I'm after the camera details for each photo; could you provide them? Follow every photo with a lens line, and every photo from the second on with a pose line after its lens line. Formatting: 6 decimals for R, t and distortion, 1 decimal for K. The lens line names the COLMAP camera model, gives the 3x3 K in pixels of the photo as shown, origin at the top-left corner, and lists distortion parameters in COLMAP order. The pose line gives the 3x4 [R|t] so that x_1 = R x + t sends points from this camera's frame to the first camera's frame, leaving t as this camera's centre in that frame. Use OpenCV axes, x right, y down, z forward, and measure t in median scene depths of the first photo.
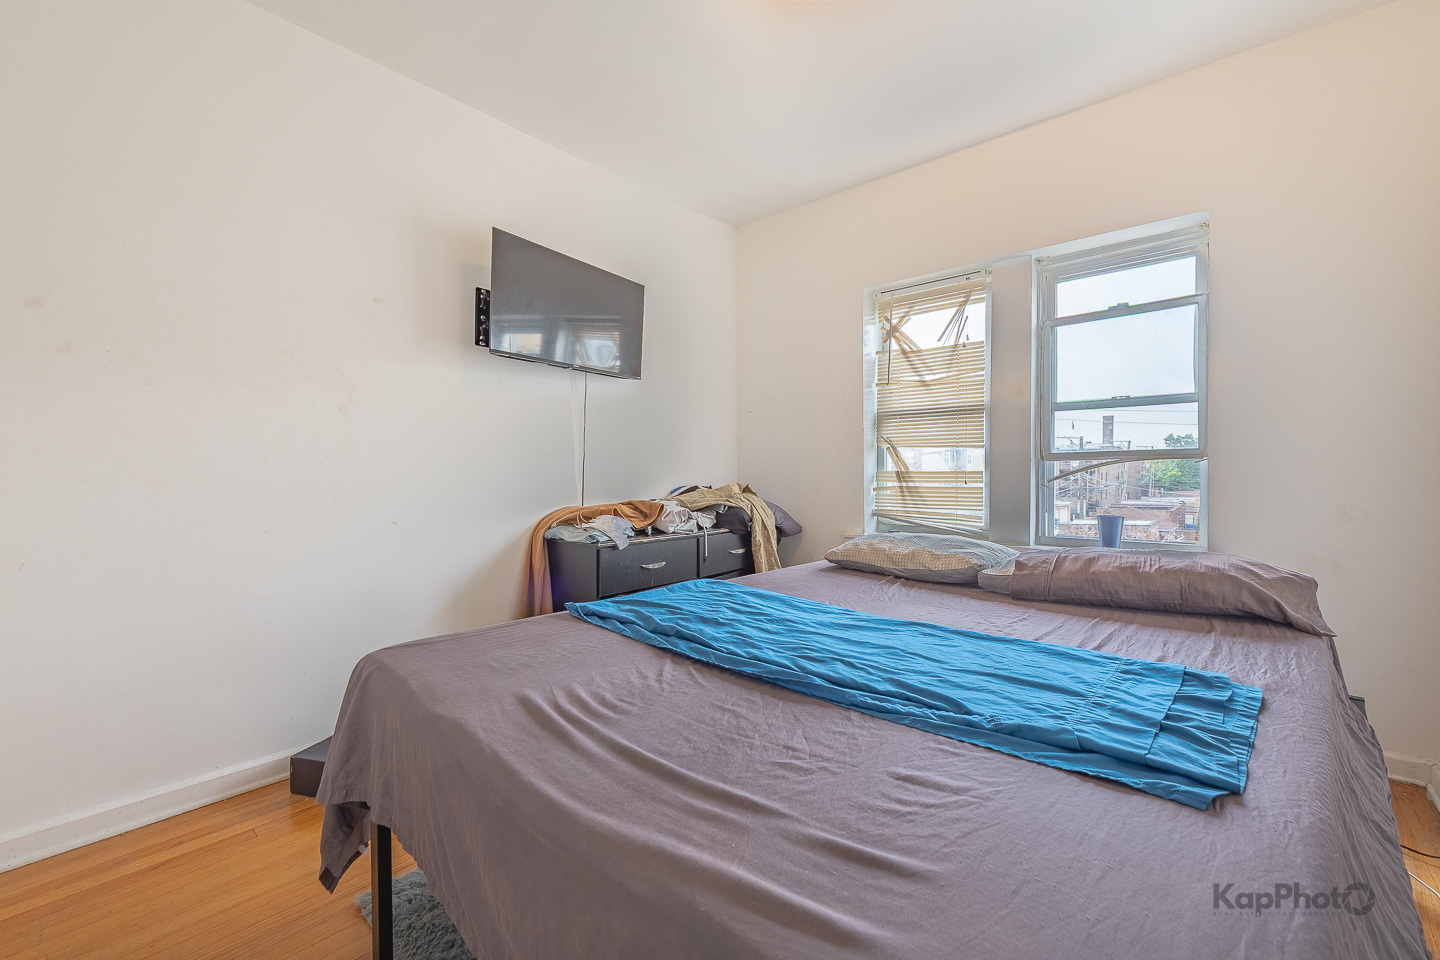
lens RADIAL K [[560.7, 0, 720.0], [0, 560.7, 480.0], [0, 0, 1]] dist [0.003003, 0.000089]
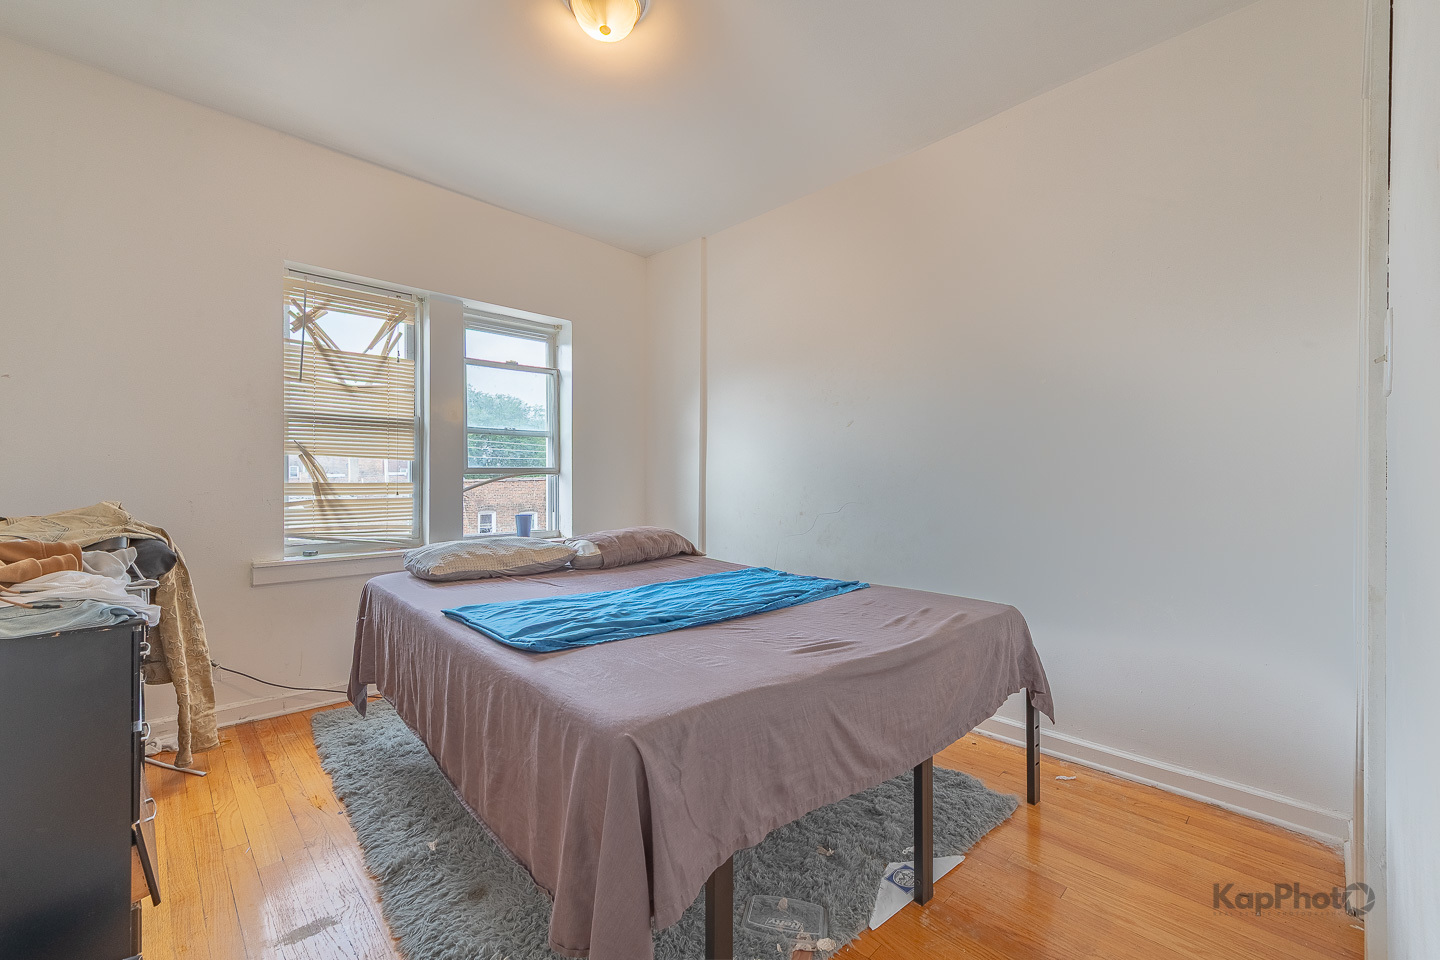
lens RADIAL K [[560.7, 0, 720.0], [0, 560.7, 480.0], [0, 0, 1]] dist [0.003003, 0.000089]
pose [[0.124807, 0.003211, 0.992176, -0.480083], [0.014833, 0.999877, -0.005102, -0.006138], [-0.992070, 0.015354, 0.124744, 0.271139]]
